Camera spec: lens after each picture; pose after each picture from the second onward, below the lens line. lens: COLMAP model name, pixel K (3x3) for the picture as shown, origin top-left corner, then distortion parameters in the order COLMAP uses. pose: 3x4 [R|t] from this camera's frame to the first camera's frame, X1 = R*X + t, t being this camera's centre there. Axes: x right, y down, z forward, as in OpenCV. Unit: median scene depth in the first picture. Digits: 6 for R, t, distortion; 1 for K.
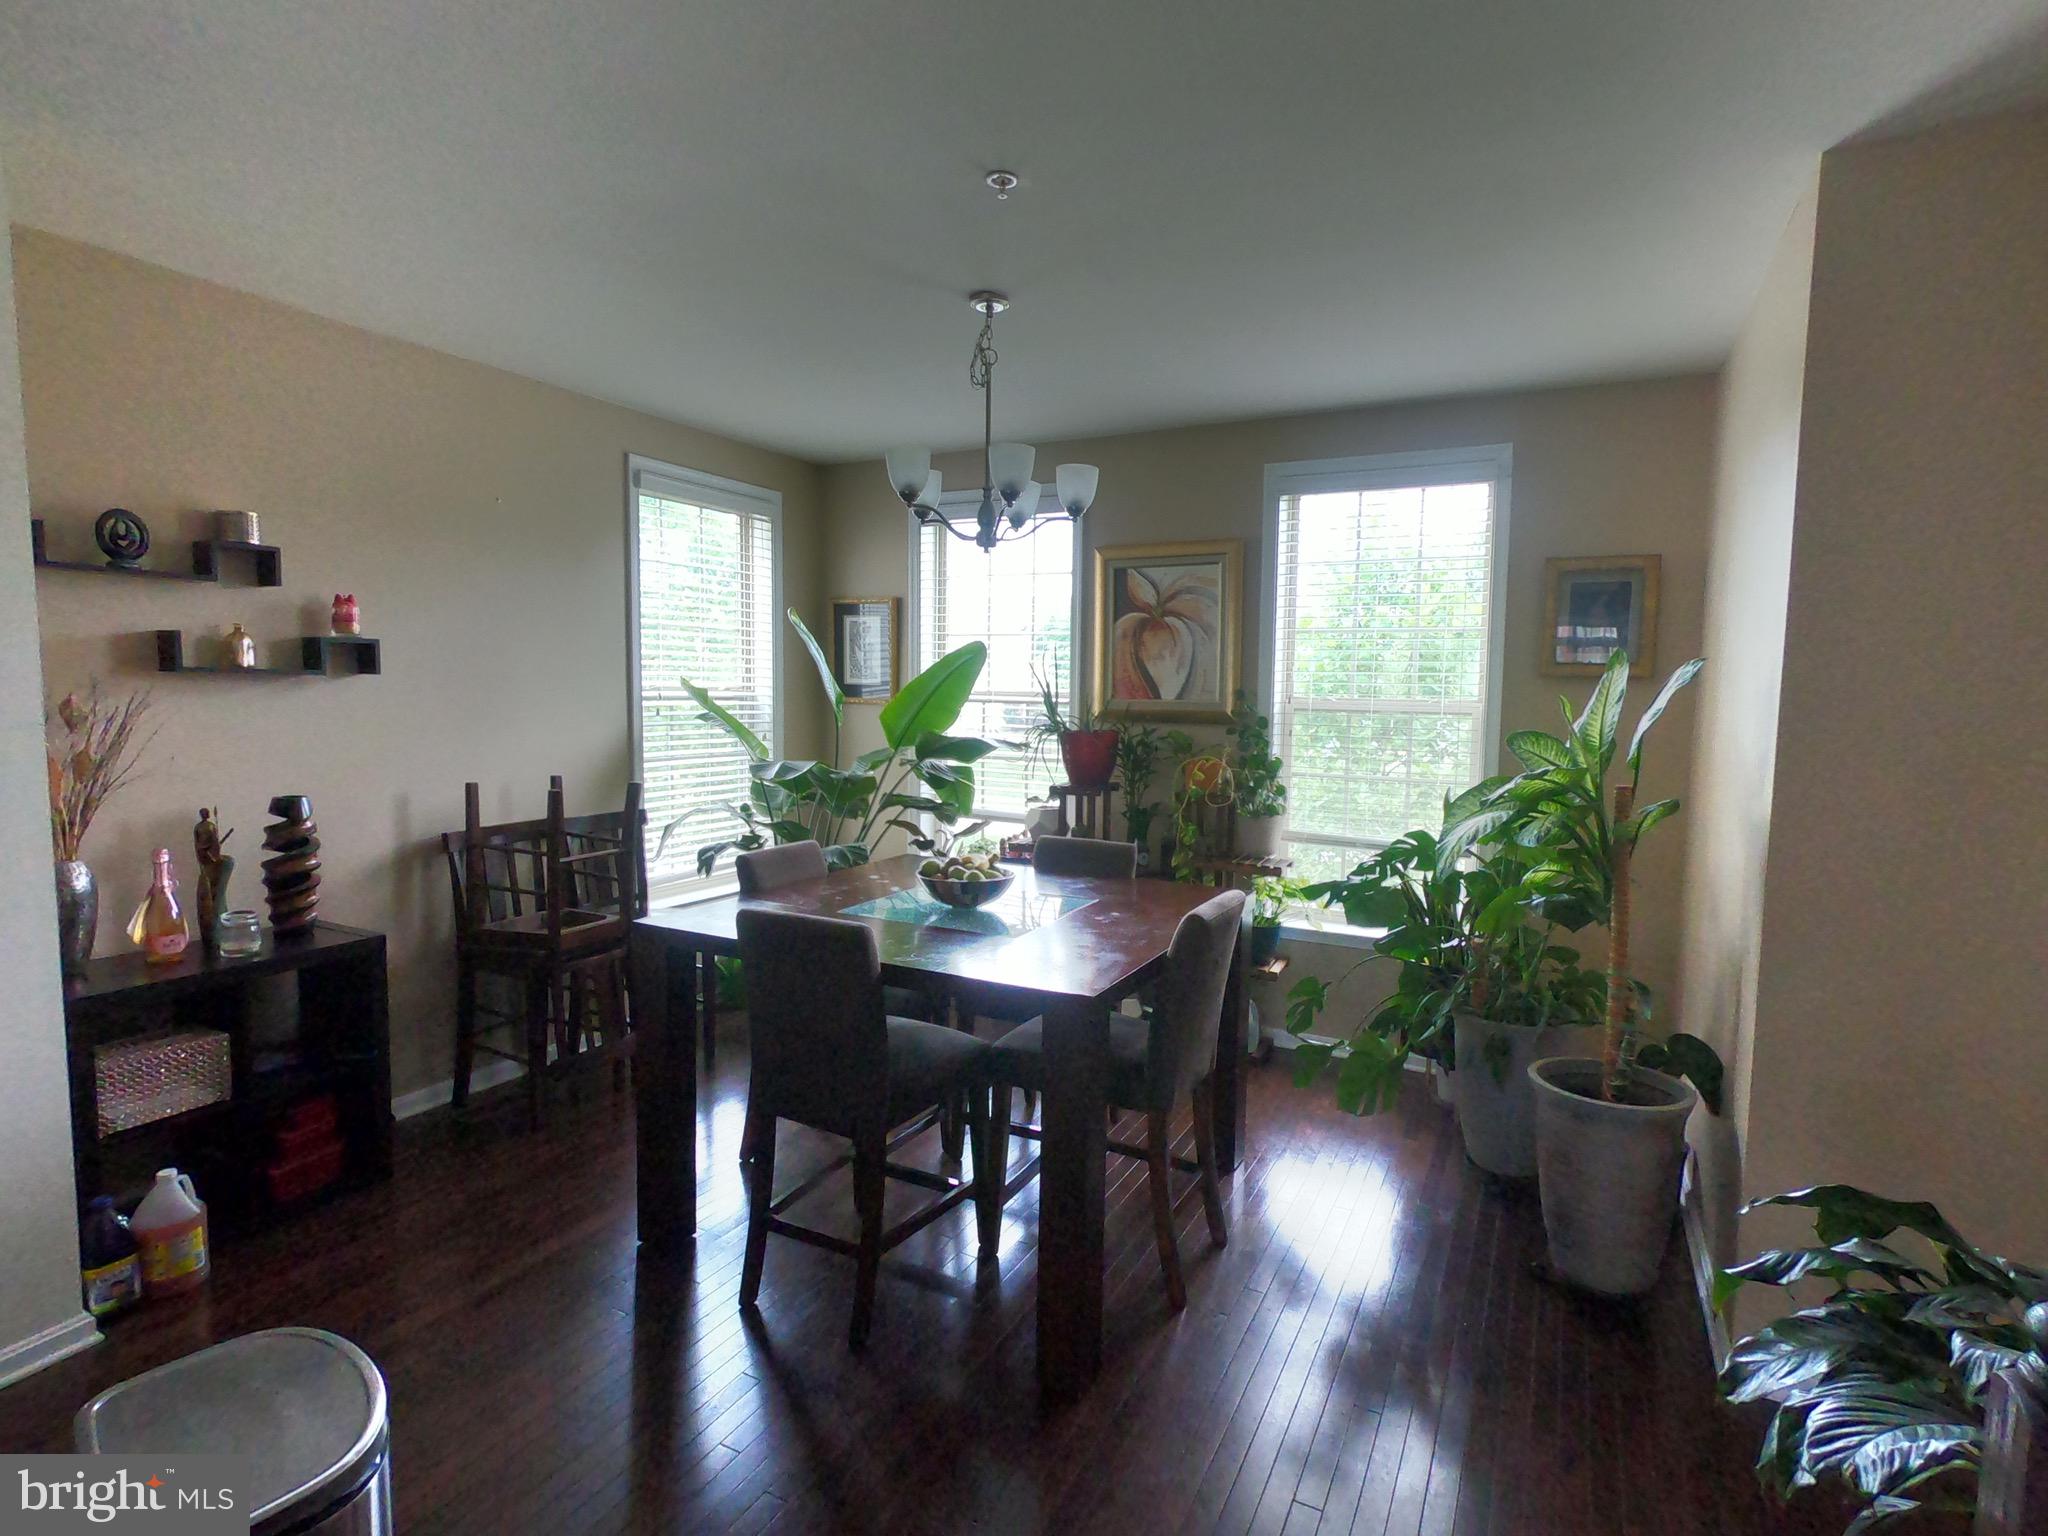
lens RADIAL K [[1039.8, 0, 1029.0], [0, 1039.8, 771.2], [0, 0, 1]] dist [0.001881, 0.000117]
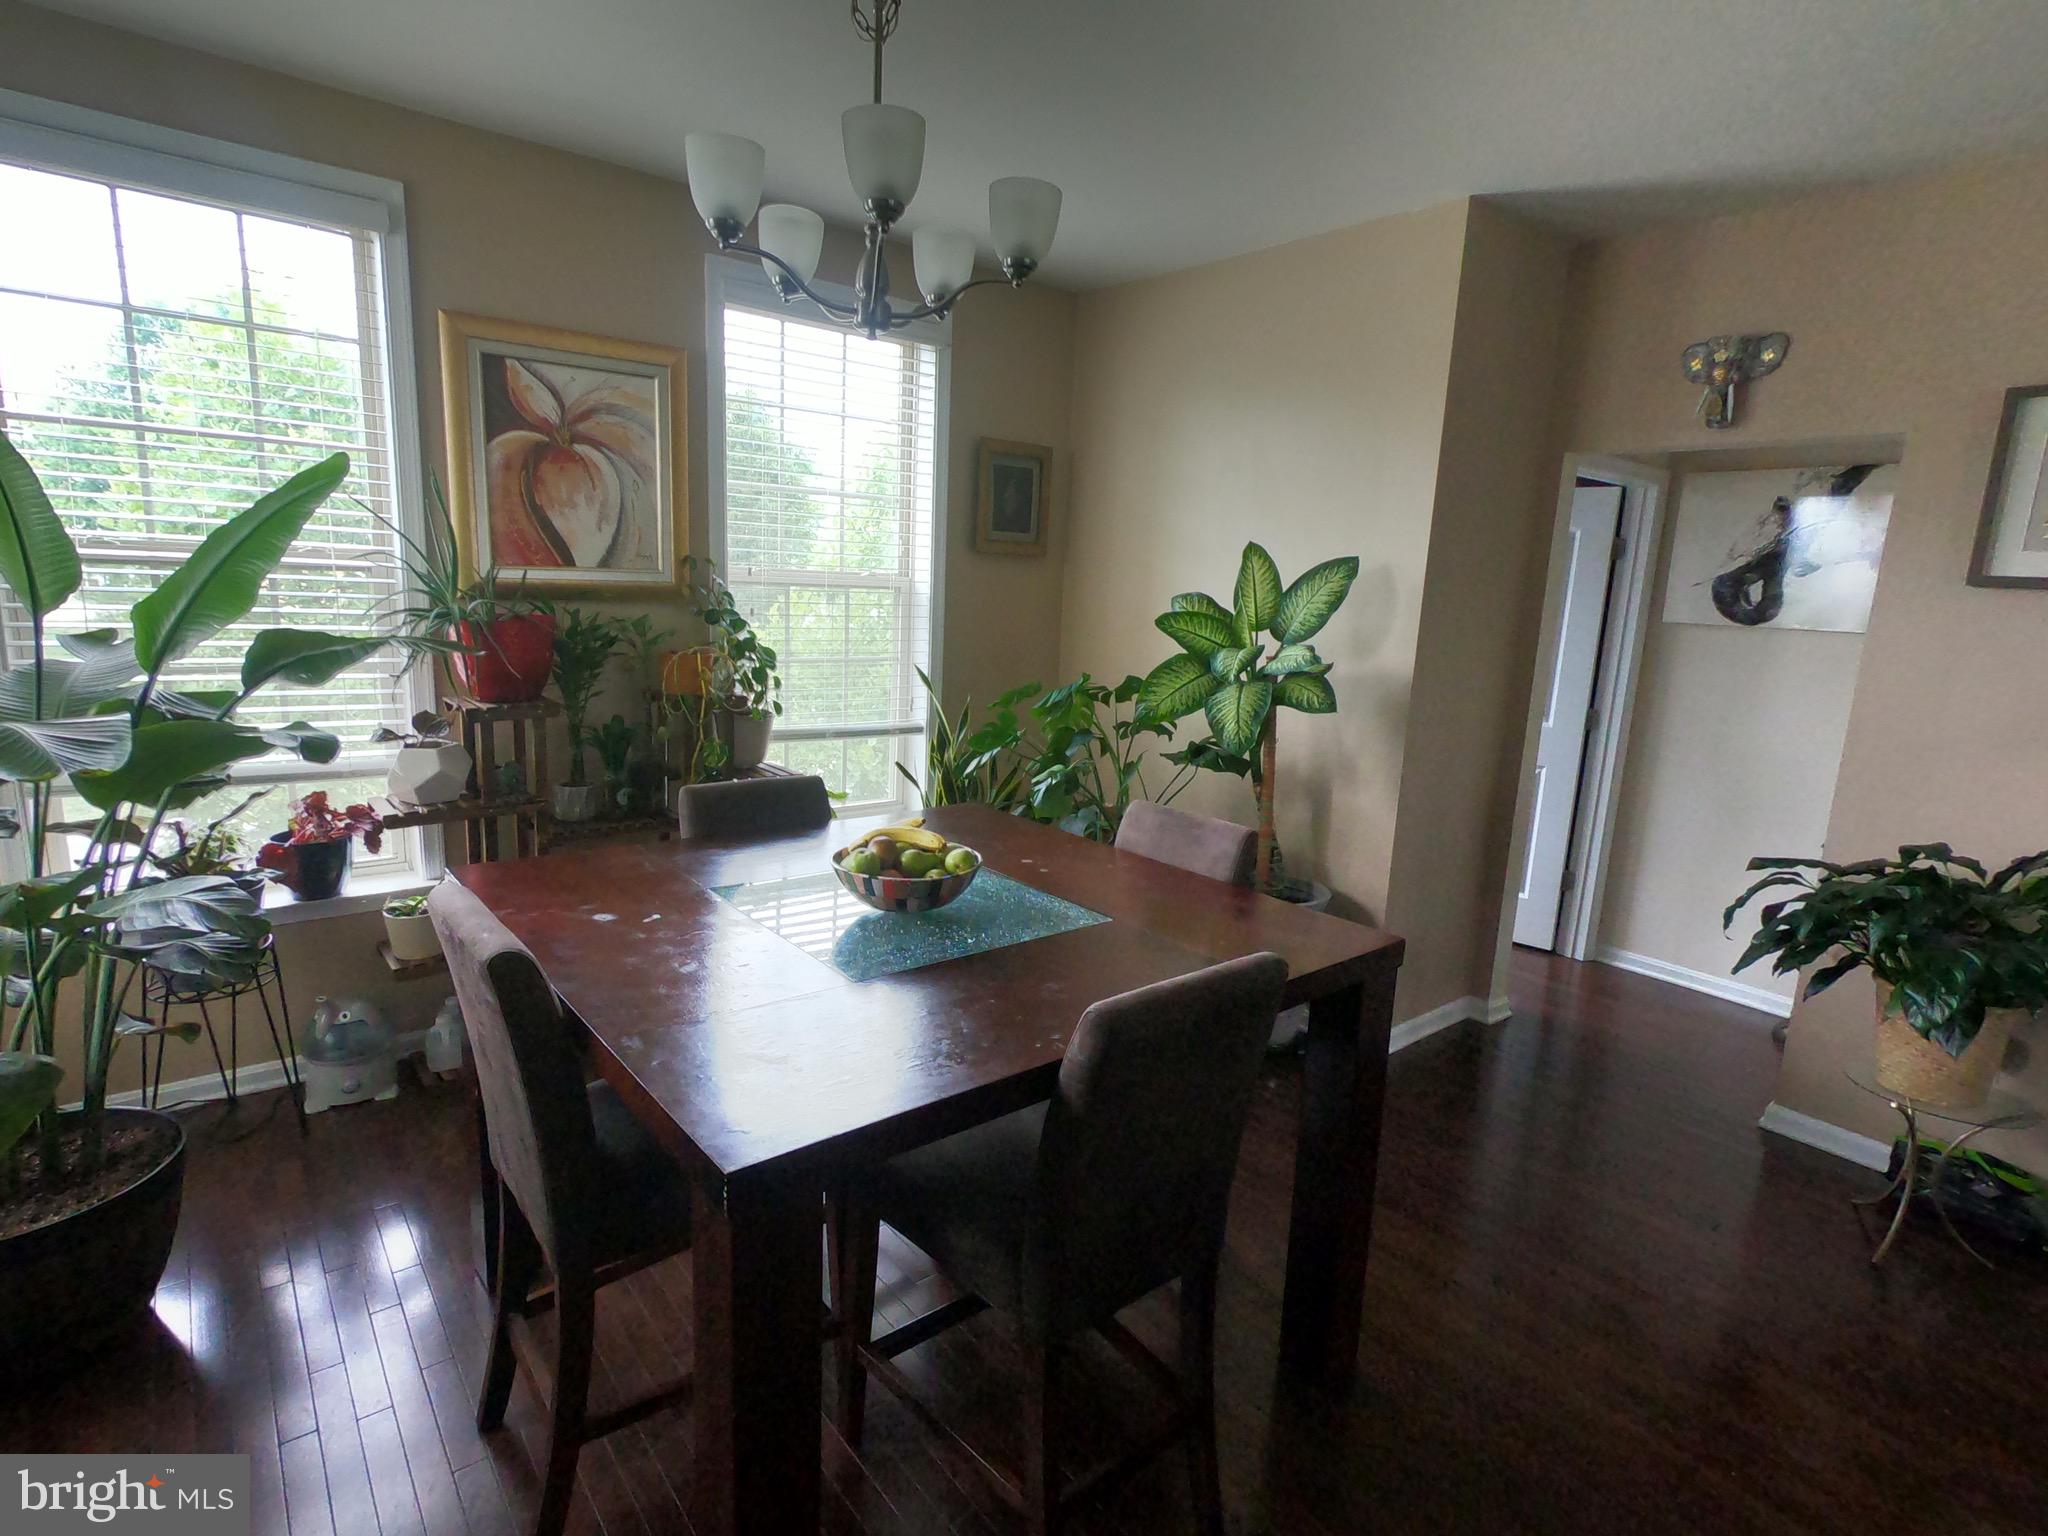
lens RADIAL K [[1039.8, 0, 1029.0], [0, 1039.8, 771.2], [0, 0, 1]] dist [0.001881, 0.000117]
pose [[0.401065, -0.171186, 0.899912, -0.717043], [0.034200, 0.984497, 0.172035, -0.077508], [-0.915411, -0.038220, 0.400702, 0.785827]]
